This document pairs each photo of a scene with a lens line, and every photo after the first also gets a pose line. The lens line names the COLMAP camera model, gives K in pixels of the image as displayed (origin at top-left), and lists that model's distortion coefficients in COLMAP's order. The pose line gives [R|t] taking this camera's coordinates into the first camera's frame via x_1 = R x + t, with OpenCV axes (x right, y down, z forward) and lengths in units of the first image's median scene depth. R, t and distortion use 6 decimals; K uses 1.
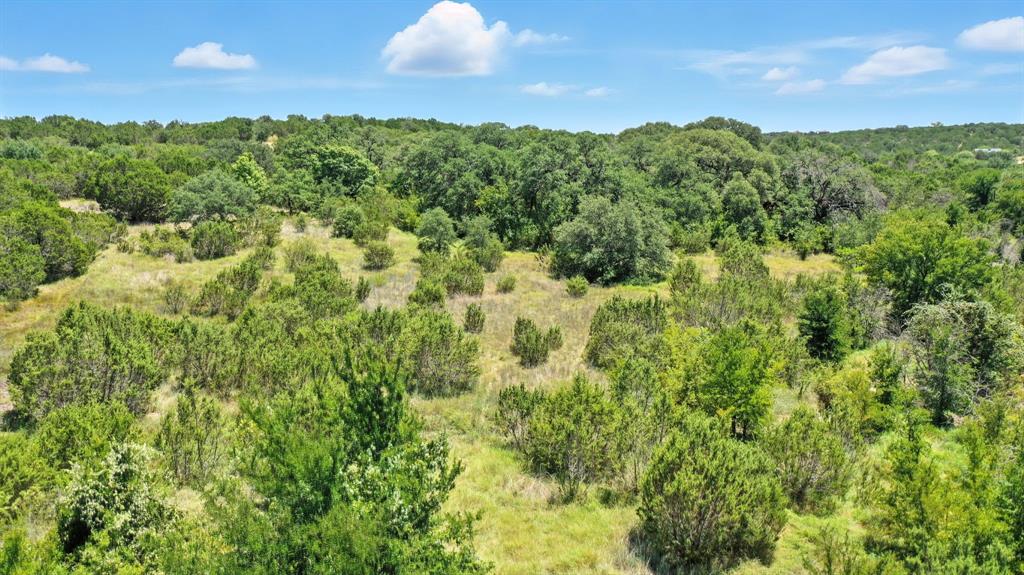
lens RADIAL K [[796.2, 0, 512.0], [0, 796.2, 287.5], [0, 0, 1]] dist [0.002618, -0.002780]
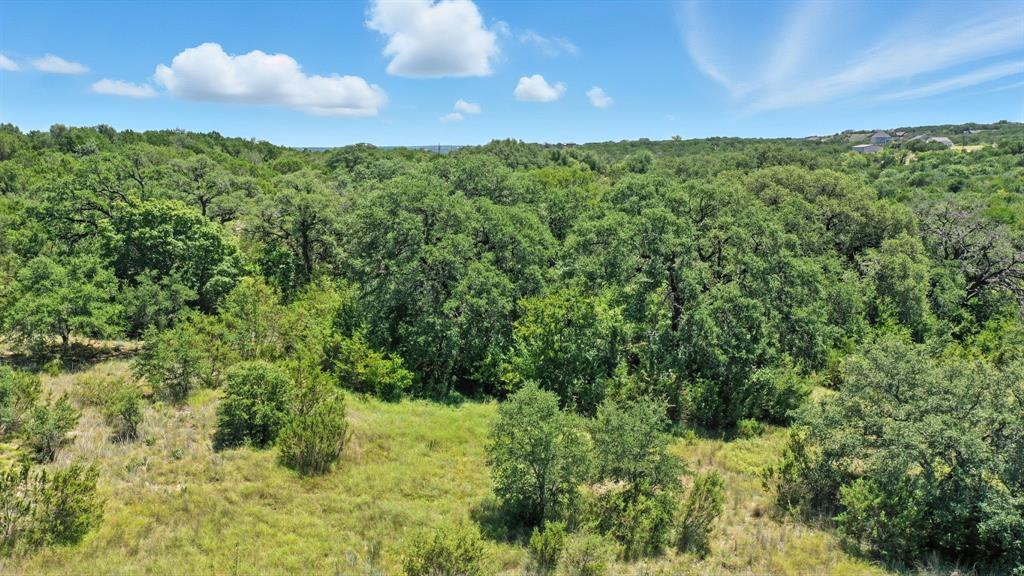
lens RADIAL K [[802.0, 0, 512.0], [0, 802.0, 288.0], [0, 0, 1]] dist [-0.002931, 0.001767]
pose [[0.948058, -0.049614, 0.314203, -0.194783], [0.053016, 0.998591, -0.002286, -0.127430], [-0.313647, 0.018825, 0.949353, 0.524639]]
